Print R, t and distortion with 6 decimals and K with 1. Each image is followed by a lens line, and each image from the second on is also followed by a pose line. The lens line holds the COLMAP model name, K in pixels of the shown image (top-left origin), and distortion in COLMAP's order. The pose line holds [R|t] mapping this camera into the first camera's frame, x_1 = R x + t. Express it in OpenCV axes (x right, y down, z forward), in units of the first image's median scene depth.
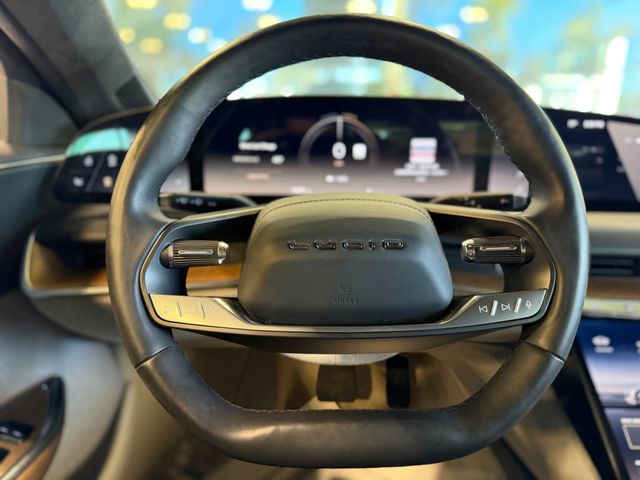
lens RADIAL K [[447.4, 0, 324.1], [0, 447.4, 241.2], [0, 0, 1]] dist [0.029044, -0.027382]
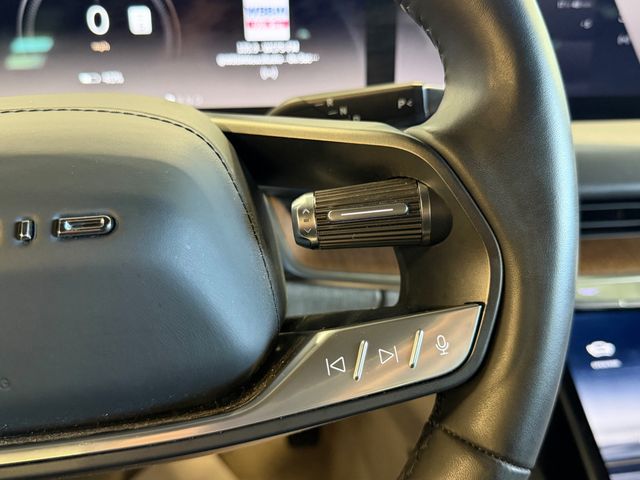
lens RADIAL K [[606.2, 0, 320.5], [0, 606.2, 239.8], [0, 0, 1]] dist [0.026262, 0.000000]
pose [[0.988405, -0.077680, 0.130463, 0.264694], [0.065917, 0.993557, 0.092188, -0.013252], [-0.136784, -0.082519, 0.987158, 0.451112]]
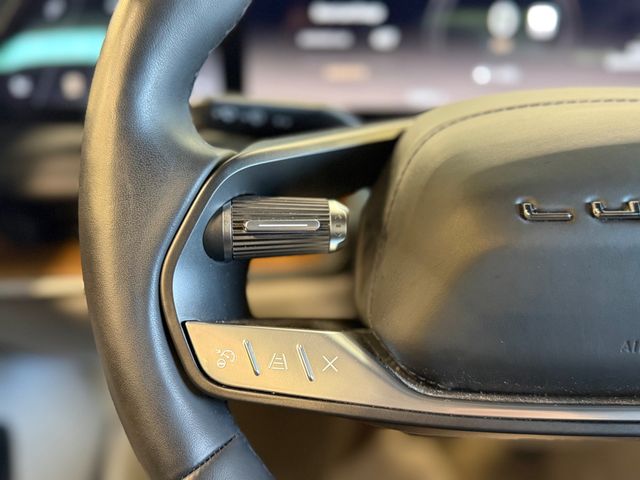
lens RADIAL K [[606.2, 0, 318.5], [0, 606.2, 238.5], [0, 0, 1]] dist [0.026262, 0.000000]
pose [[0.997993, 0.003332, -0.063230, -0.210402], [0.001639, 0.996920, 0.078406, -0.008187], [0.063296, -0.078352, 0.994914, 0.412450]]
